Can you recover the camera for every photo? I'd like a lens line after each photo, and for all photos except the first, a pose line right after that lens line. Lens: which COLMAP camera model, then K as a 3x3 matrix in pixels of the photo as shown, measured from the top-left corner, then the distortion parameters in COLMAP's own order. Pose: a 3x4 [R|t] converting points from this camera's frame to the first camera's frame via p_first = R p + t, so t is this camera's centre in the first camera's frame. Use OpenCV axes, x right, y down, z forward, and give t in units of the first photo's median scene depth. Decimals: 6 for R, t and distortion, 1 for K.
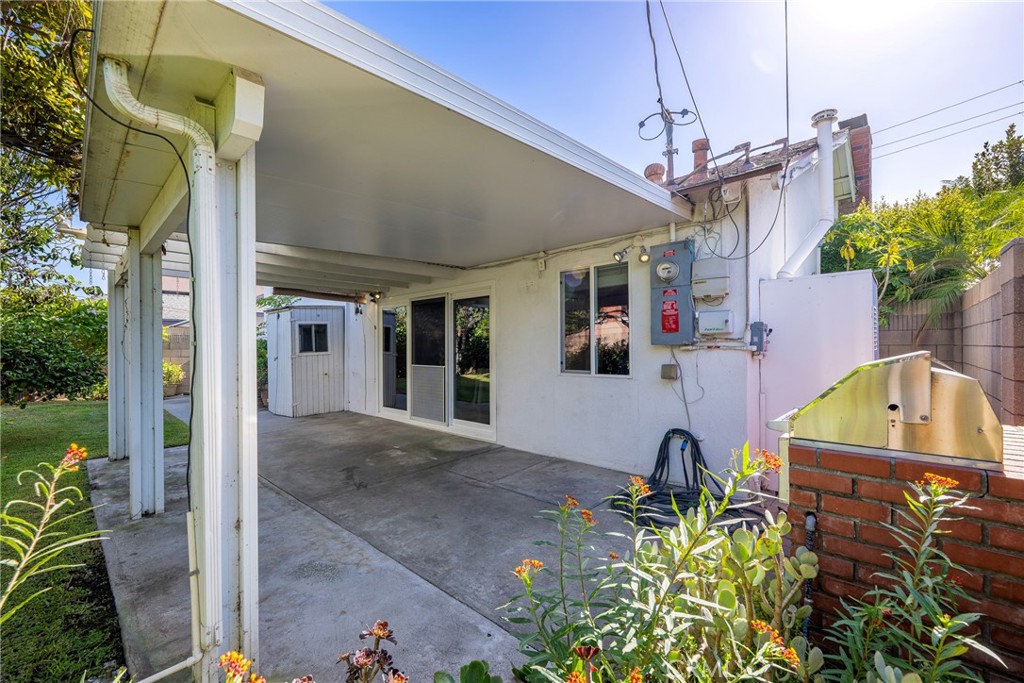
lens RADIAL K [[414.0, 0, 510.9], [0, 414.0, 348.4], [0, 0, 1]] dist [-0.000126, -0.000060]
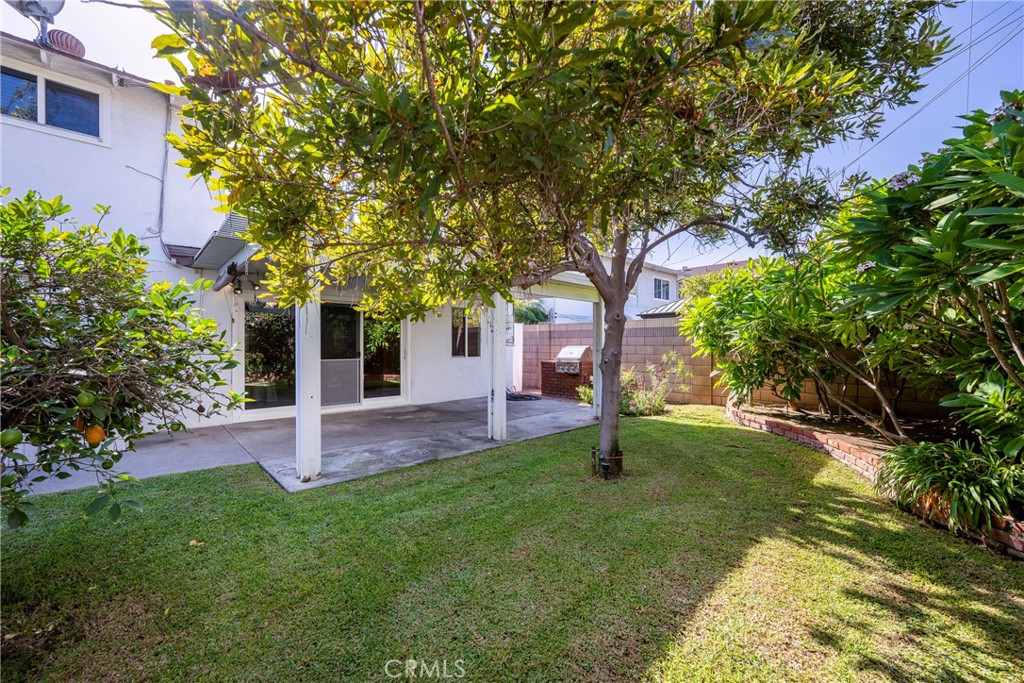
lens RADIAL K [[405.9, 0, 511.3], [0, 405.9, 346.7], [0, 0, 1]] dist [0.000677, -0.000057]
pose [[0.068549, 0.002286, 0.997645, -1.936332], [0.002084, 0.999995, -0.002435, 0.013541], [-0.997646, 0.002246, 0.068544, 0.621476]]
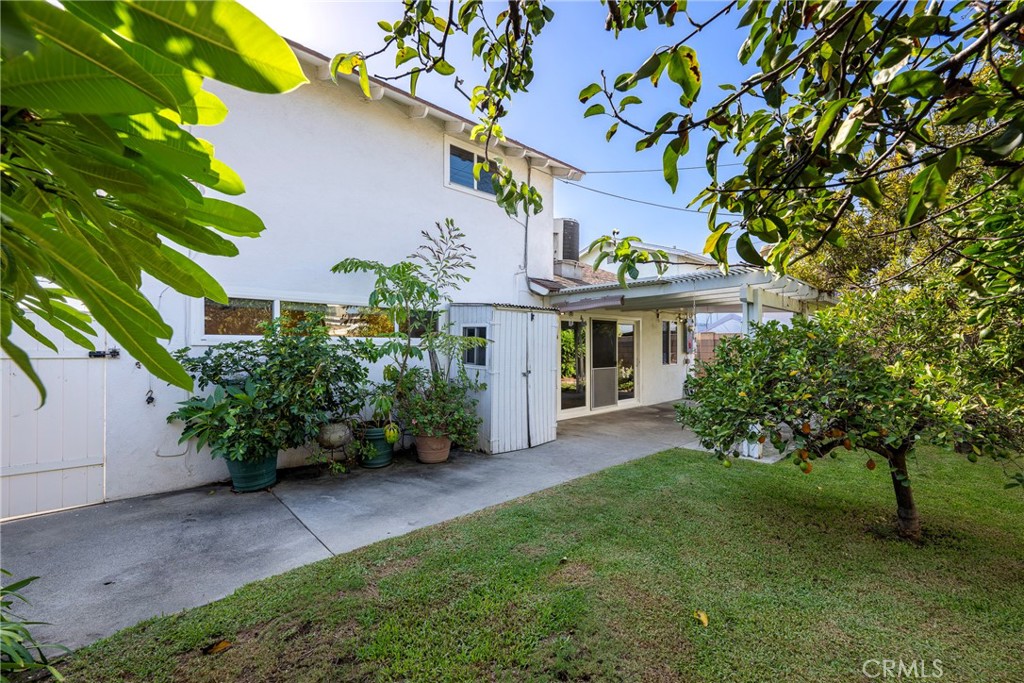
lens RADIAL K [[426.4, 0, 512.0], [0, 426.4, 341.5], [0, 0, 1]] dist [0.000734, -0.000014]
pose [[0.071476, 0.018615, 0.997269, -2.436853], [0.003917, 0.999813, -0.018944, -0.030824], [-0.997435, 0.005260, 0.071389, 1.773121]]
